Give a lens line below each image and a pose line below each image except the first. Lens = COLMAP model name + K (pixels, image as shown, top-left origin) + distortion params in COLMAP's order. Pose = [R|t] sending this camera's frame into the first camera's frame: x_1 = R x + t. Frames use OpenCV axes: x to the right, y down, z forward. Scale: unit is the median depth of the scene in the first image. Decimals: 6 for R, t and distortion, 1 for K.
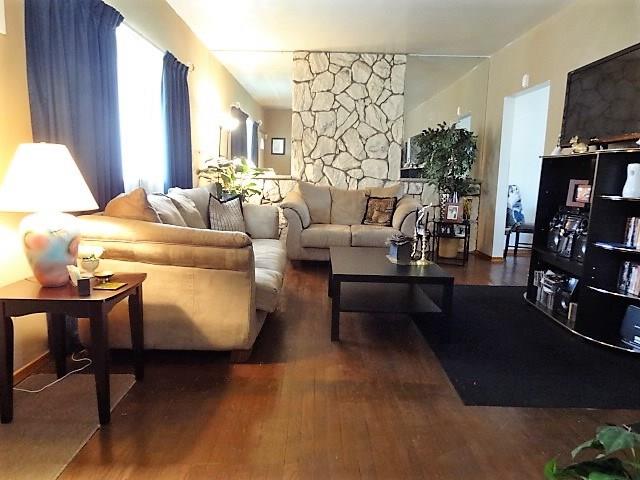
lens RADIAL K [[449.0, 0, 316.9], [0, 449.0, 238.8], [0, 0, 1]] dist [0.004619, 0.003775]
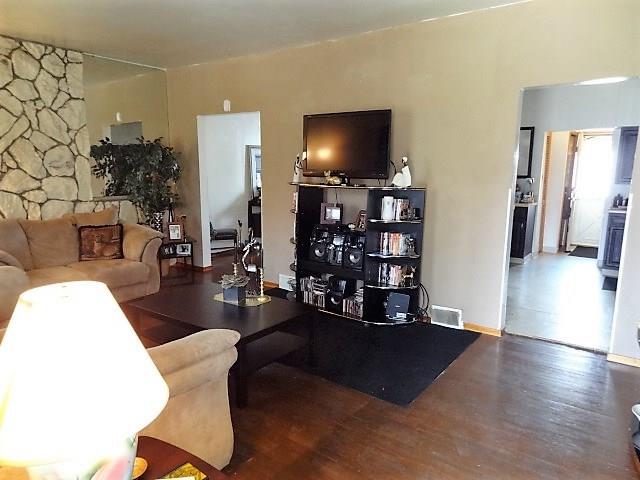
lens RADIAL K [[449.0, 0, 317.0], [0, 449.0, 243.8], [0, 0, 1]] dist [0.004619, 0.003775]
pose [[0.592242, -0.160995, 0.789512, -0.264074], [0.124098, 0.986370, 0.108047, -0.091230], [-0.796146, 0.033987, 0.604149, 0.147480]]
